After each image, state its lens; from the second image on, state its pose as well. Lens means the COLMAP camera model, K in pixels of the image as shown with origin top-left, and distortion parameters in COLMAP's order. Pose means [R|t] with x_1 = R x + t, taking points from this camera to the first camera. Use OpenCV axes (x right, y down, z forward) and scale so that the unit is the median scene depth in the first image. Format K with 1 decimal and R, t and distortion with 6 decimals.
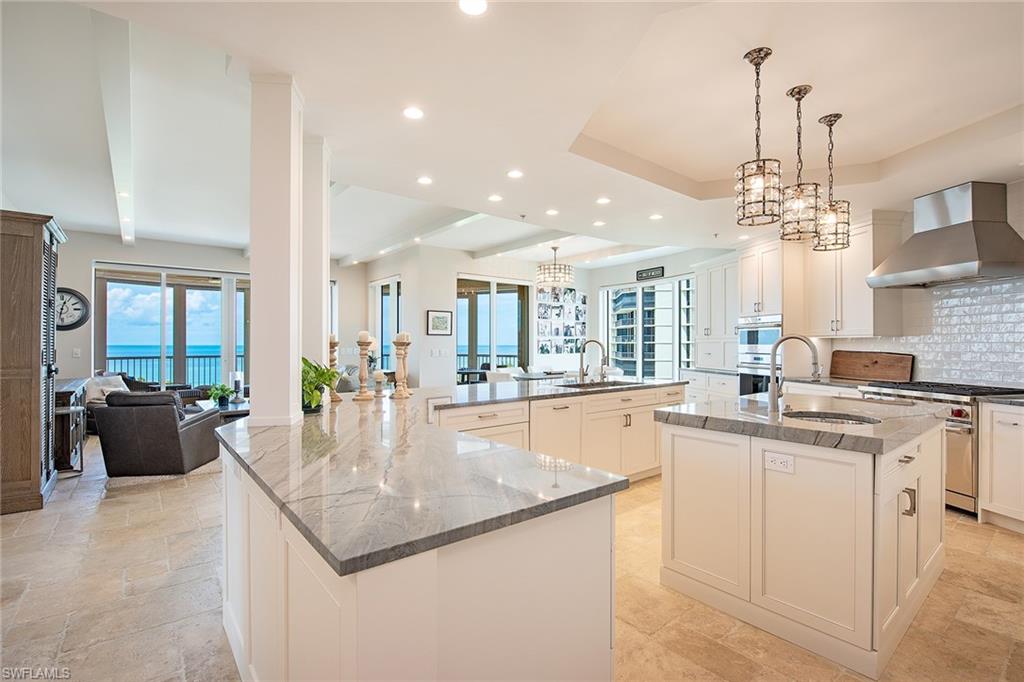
lens RADIAL K [[489.9, 0, 509.0], [0, 489.9, 344.9], [0, 0, 1]] dist [-0.001505, 0.000003]
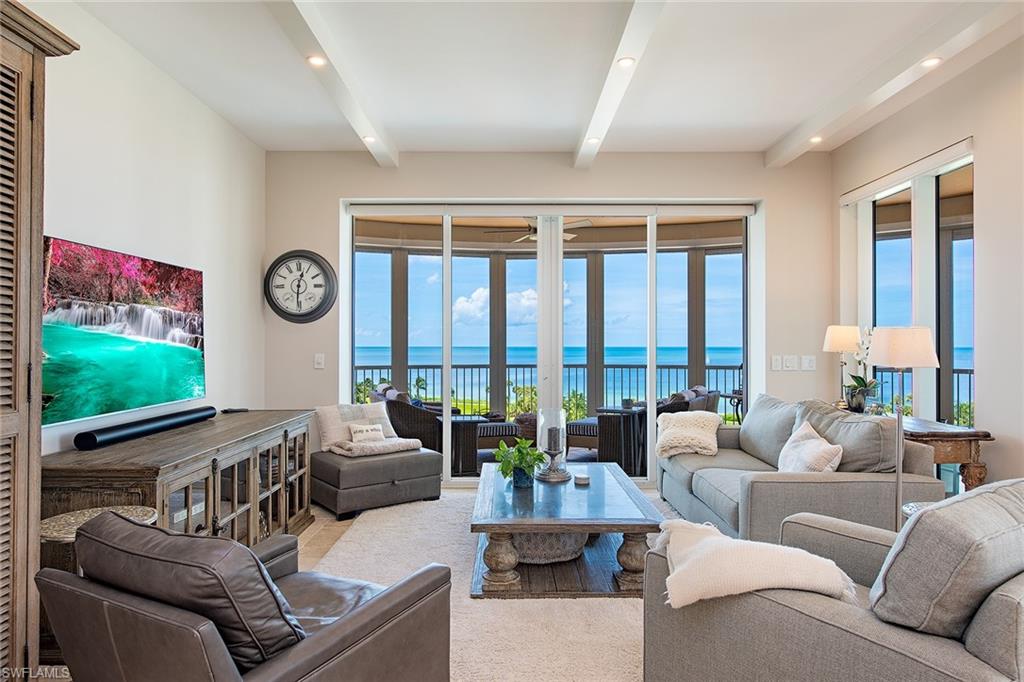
lens RADIAL K [[644.4, 0, 510.0], [0, 644.4, 342.2], [0, 0, 1]] dist [0.001618, 0.000118]
pose [[0.795696, -0.007411, -0.605651, -0.242783], [0.006125, 0.999972, -0.004189, -0.001521], [0.605665, -0.000377, 0.795720, 0.531206]]
